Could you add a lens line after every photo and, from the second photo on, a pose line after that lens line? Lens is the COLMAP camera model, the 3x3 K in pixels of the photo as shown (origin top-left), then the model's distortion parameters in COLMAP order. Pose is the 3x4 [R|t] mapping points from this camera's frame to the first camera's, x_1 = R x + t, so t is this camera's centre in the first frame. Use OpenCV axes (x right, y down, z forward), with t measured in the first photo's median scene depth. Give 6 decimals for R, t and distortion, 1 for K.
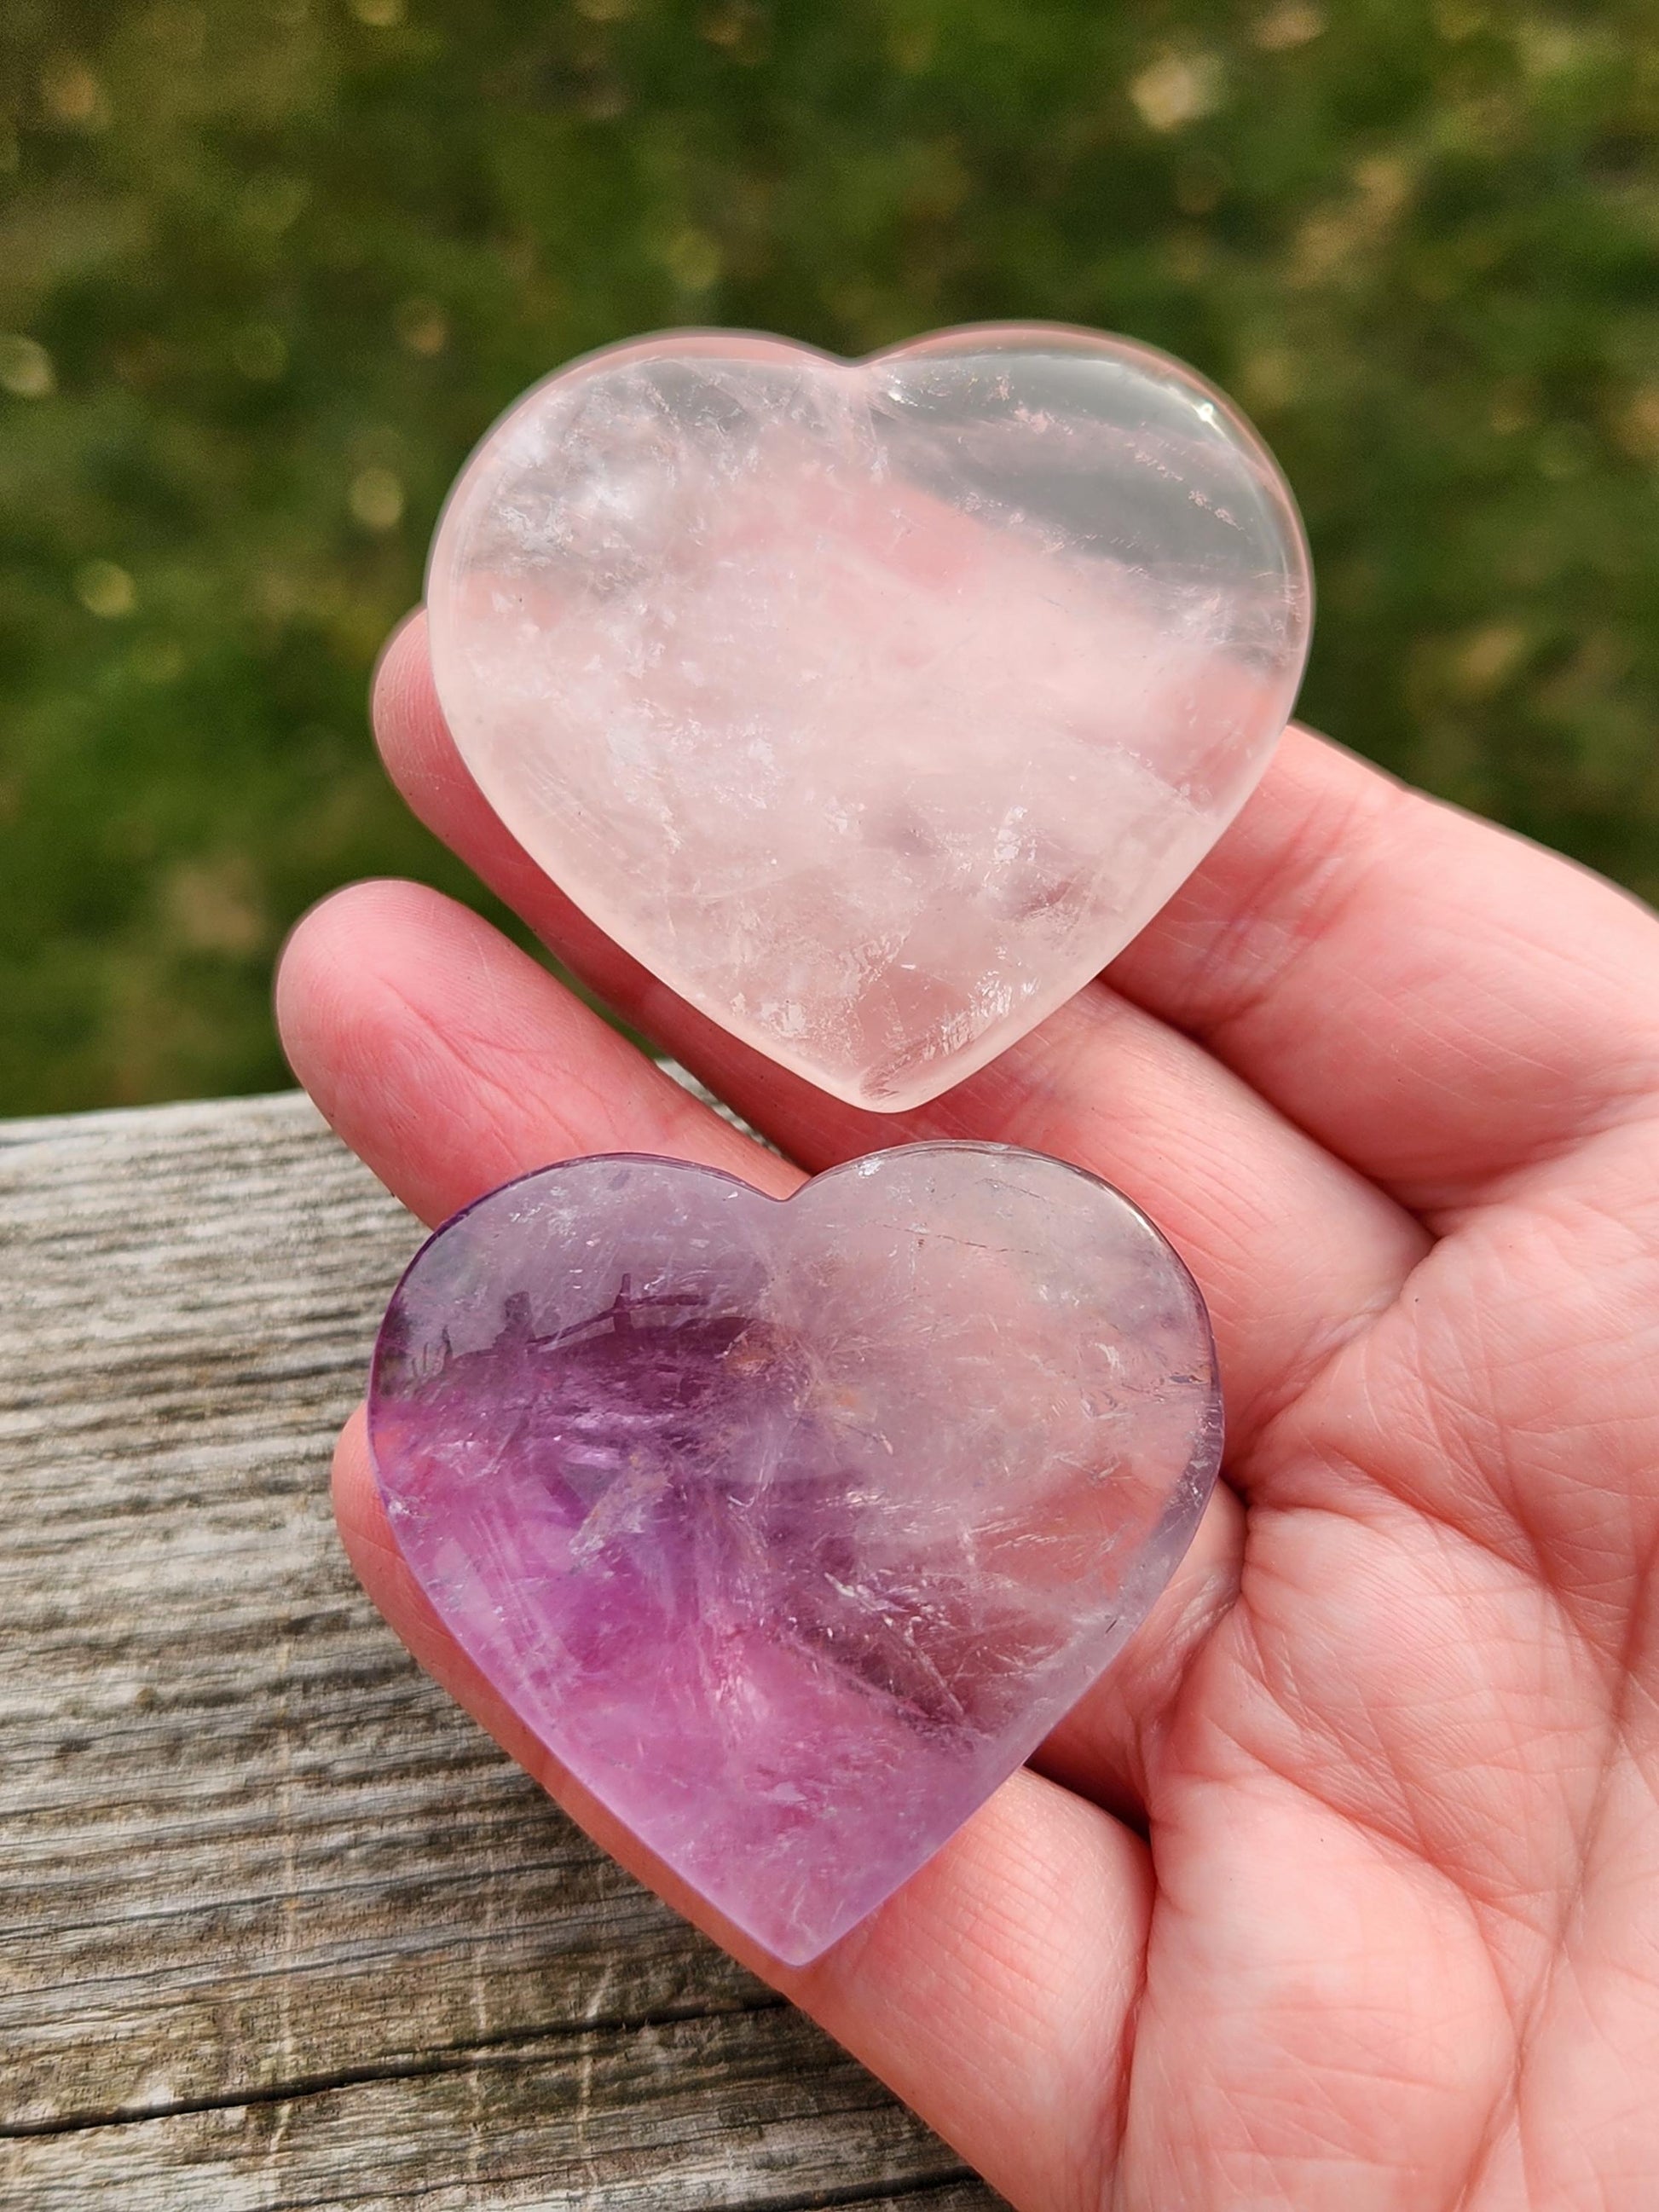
lens RADIAL K [[2841.7, 0, 799.3], [0, 2841.7, 1074.5], [0, 0, 1]] dist [0.000579, 0.000000]
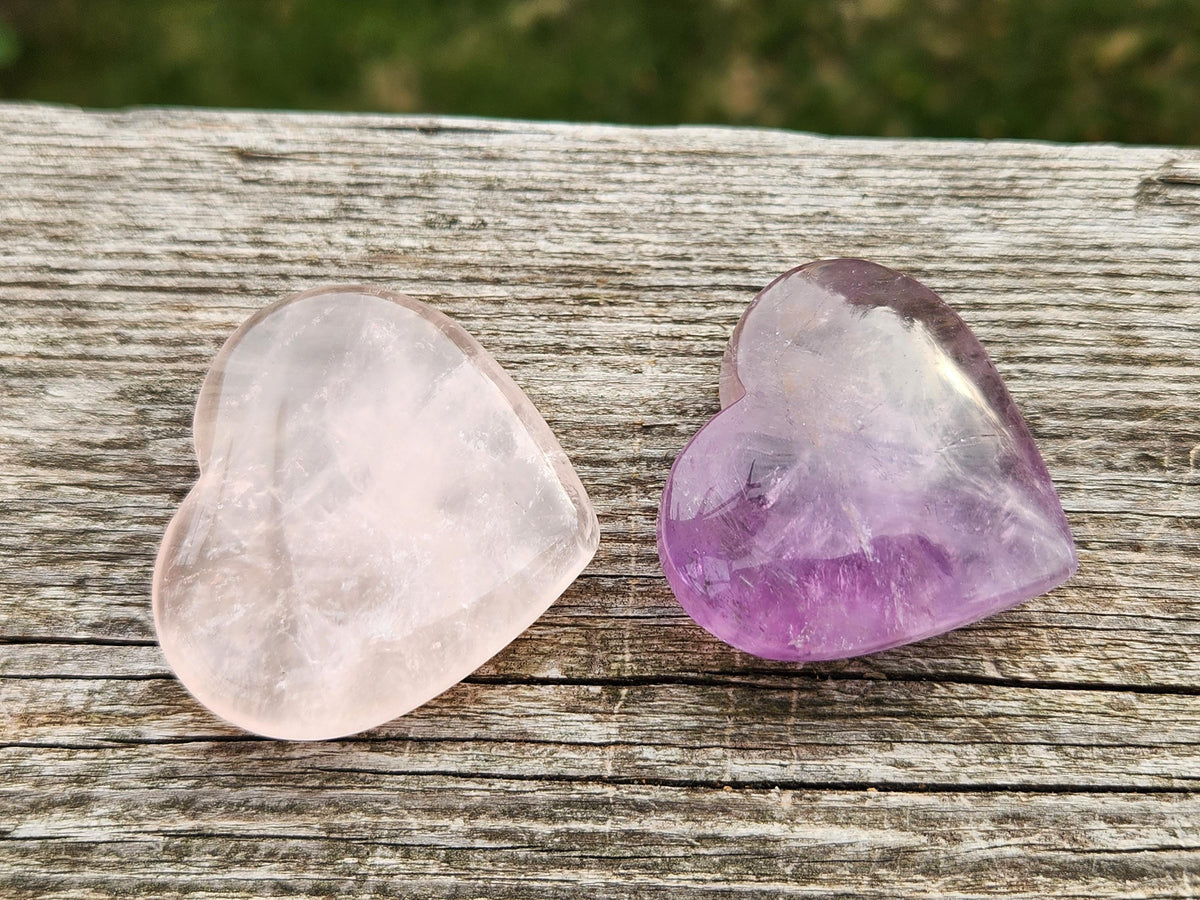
lens RADIAL K [[1541.5, 0, 591.7], [0, 1541.5, 441.7], [0, 0, 1]] dist [0.000579, 0.000000]
pose [[0.987884, 0.150477, -0.037981, -0.180493], [-0.143675, 0.979268, 0.142803, 0.075514], [0.058683, -0.135616, 0.989022, 0.070968]]
